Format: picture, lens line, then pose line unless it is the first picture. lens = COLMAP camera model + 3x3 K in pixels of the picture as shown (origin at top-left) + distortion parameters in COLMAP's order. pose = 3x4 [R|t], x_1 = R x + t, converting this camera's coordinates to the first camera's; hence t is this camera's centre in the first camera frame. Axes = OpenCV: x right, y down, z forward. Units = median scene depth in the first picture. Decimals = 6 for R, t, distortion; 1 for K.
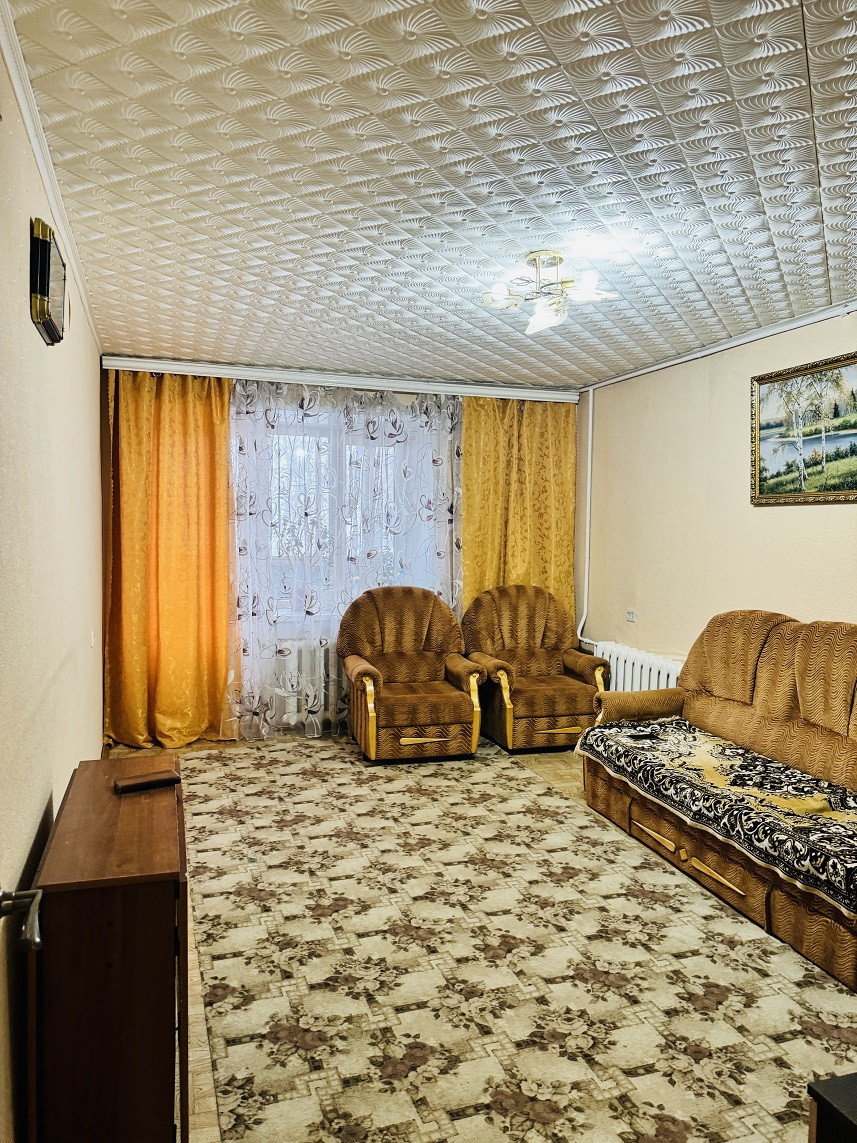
lens RADIAL K [[825.6, 0, 430.9], [0, 825.6, 569.3], [0, 0, 1]] dist [0.025457, -0.007825]
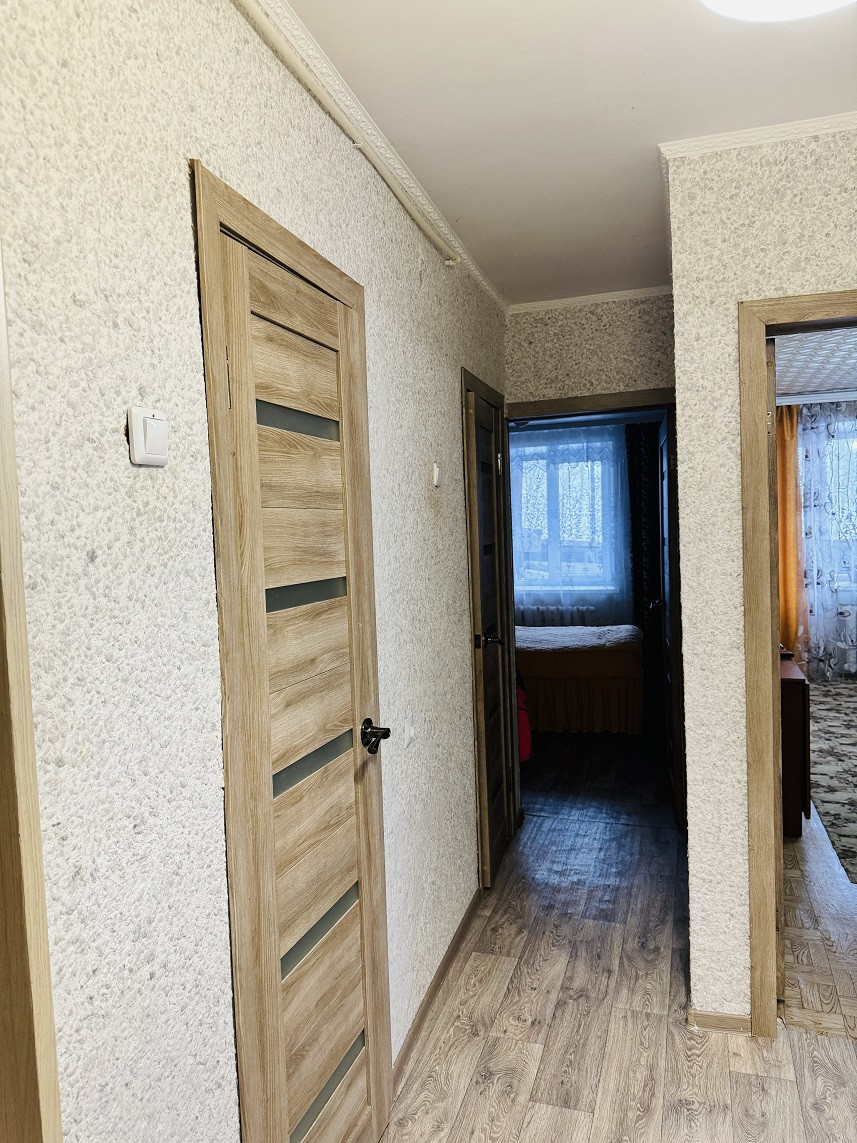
lens RADIAL K [[825.6, 0, 435.6], [0, 825.6, 573.6], [0, 0, 1]] dist [0.025457, -0.007825]
pose [[0.813298, -0.008643, -0.581783, 0.054099], [0.017518, 0.999800, 0.009636, 0.016162], [0.581583, -0.018029, 0.813287, -0.405991]]
